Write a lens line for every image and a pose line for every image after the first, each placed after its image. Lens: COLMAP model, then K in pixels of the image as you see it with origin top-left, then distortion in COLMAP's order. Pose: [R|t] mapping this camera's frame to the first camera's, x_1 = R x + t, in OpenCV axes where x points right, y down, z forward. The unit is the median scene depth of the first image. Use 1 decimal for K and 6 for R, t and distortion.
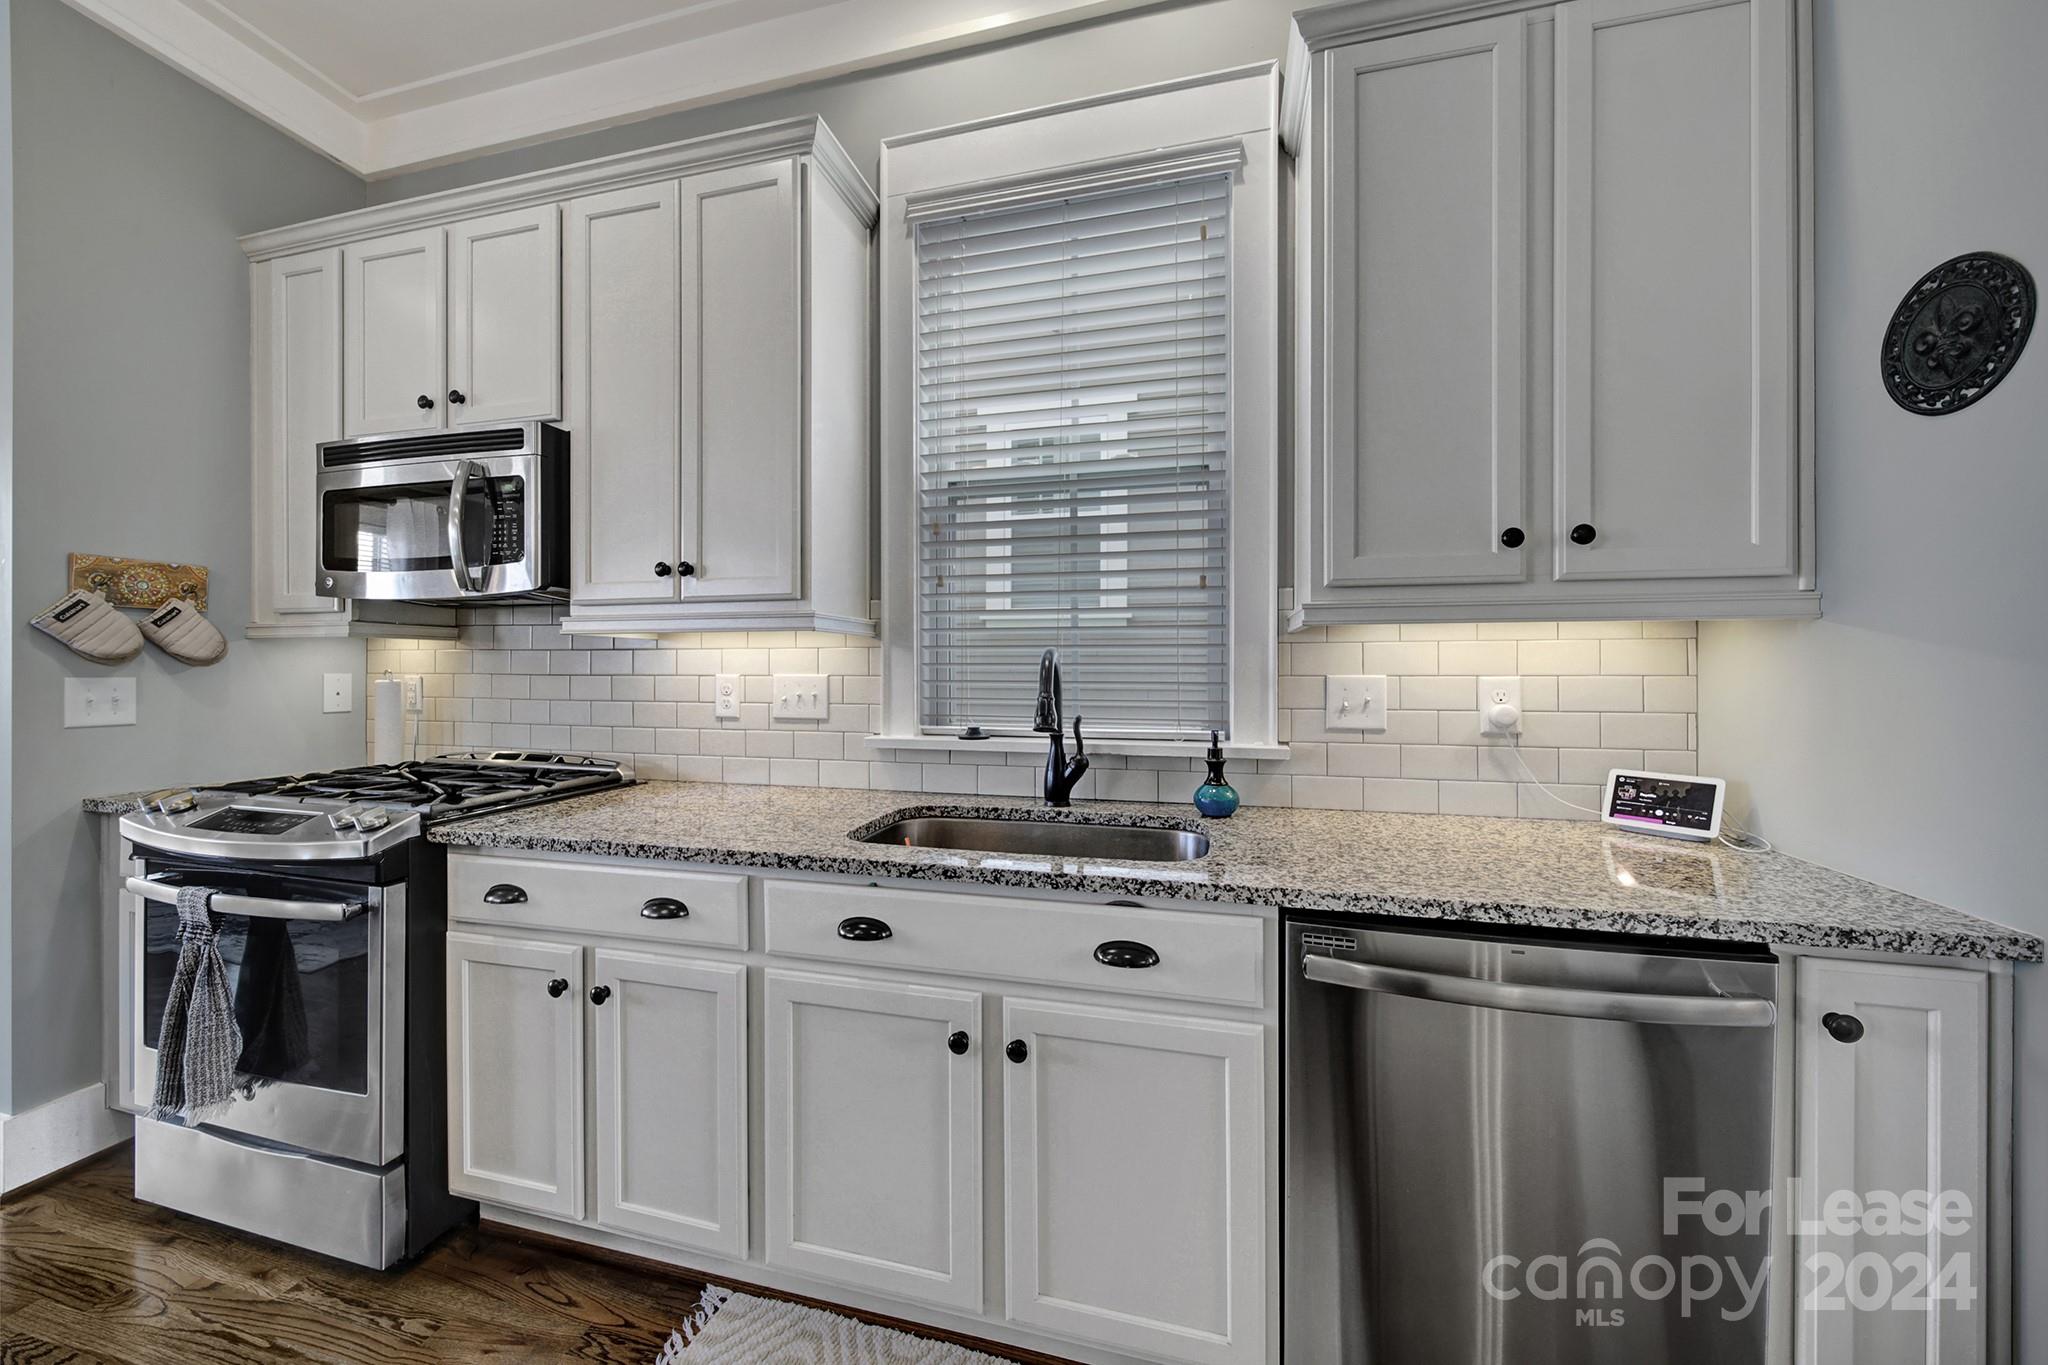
lens RADIAL K [[727.0, 0, 1019.5], [0, 727.0, 665.7], [0, 0, 1]] dist [0.000060, -0.000152]
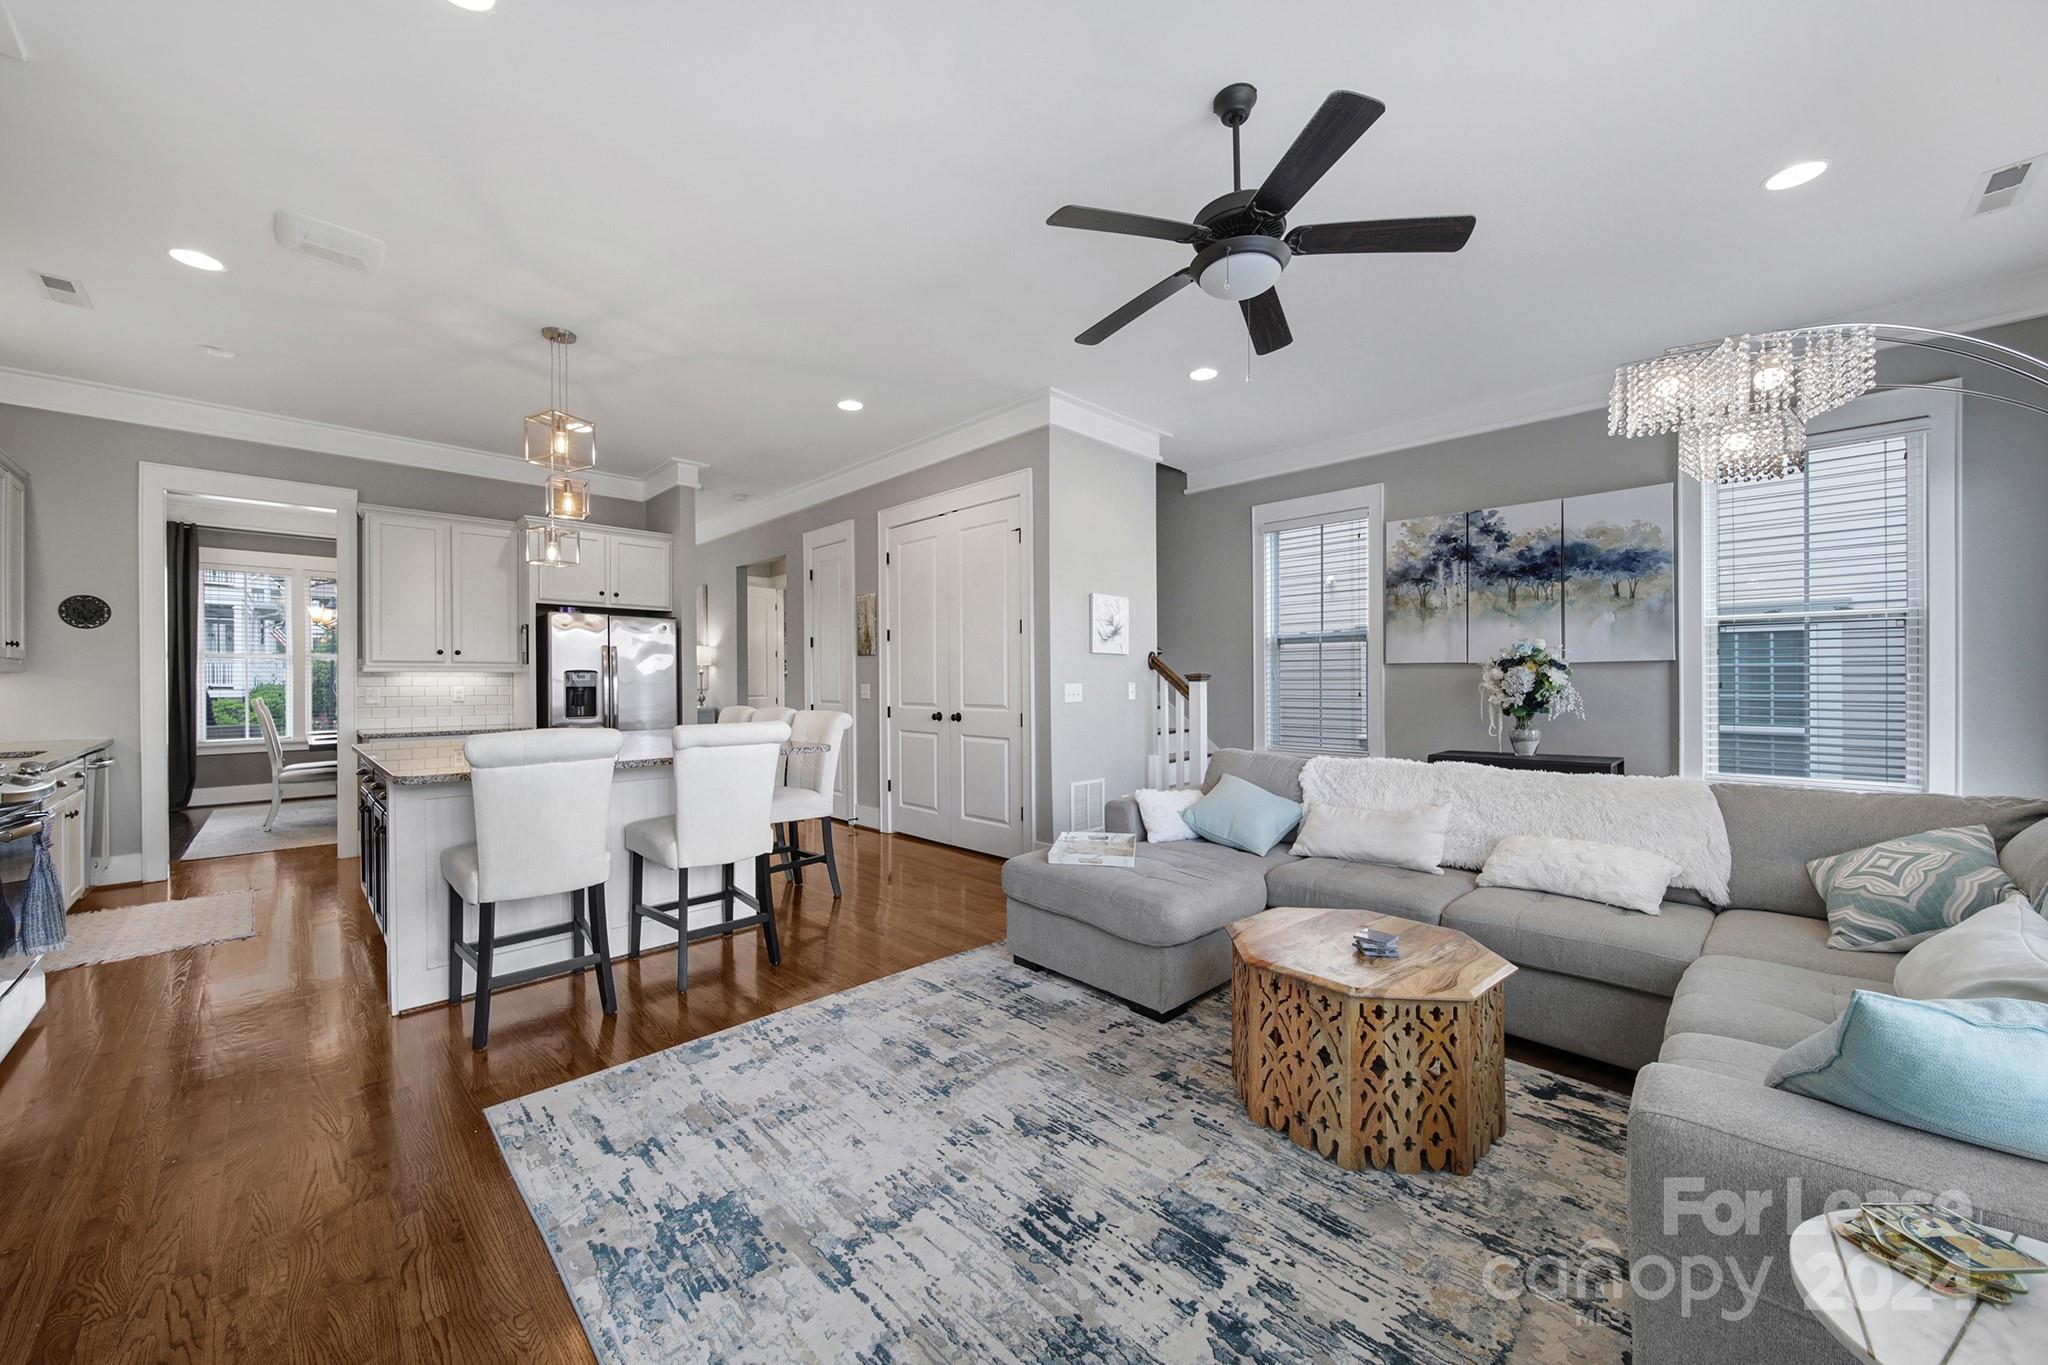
lens RADIAL K [[746.1, 0, 1014.3], [0, 746.1, 681.0], [0, 0, 1]] dist [-0.000675, -0.000064]
pose [[-0.858557, 0.003526, 0.512706, -3.562572], [0.004064, 0.999992, -0.000073, 0.000178], [-0.512702, 0.002021, -0.858564, 1.190085]]
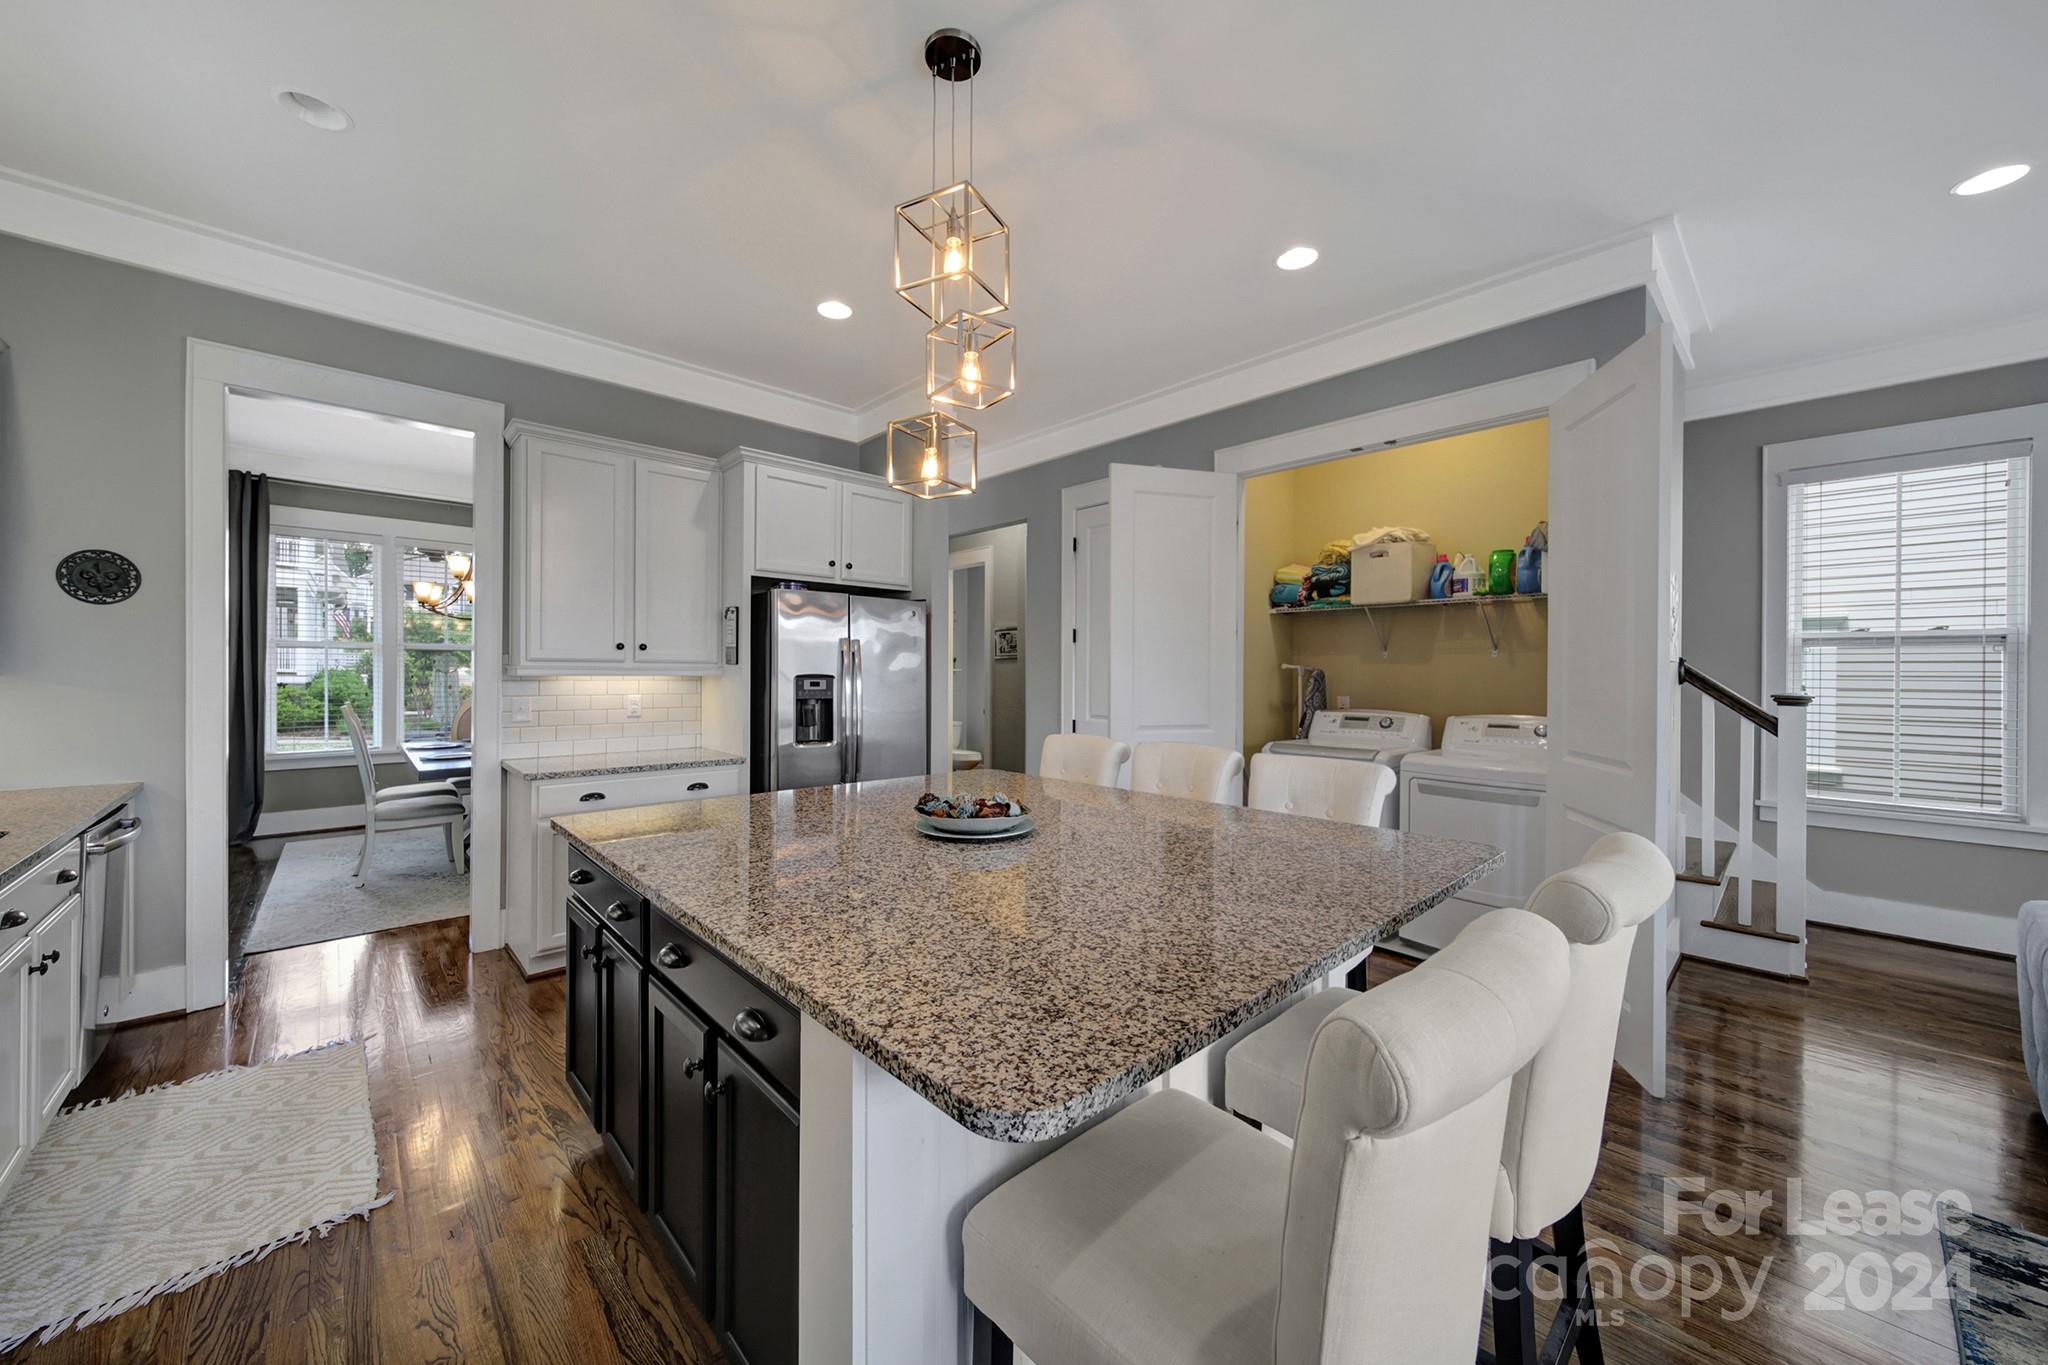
lens RADIAL K [[735.6, 0, 1017.9], [0, 735.6, 675.4], [0, 0, 1]] dist [-0.000140, -0.000088]
pose [[-0.842745, -0.009982, 0.538220, -1.879518], [-0.008726, 0.999950, 0.004883, -0.072133], [-0.538242, -0.000582, -0.842790, 0.873346]]
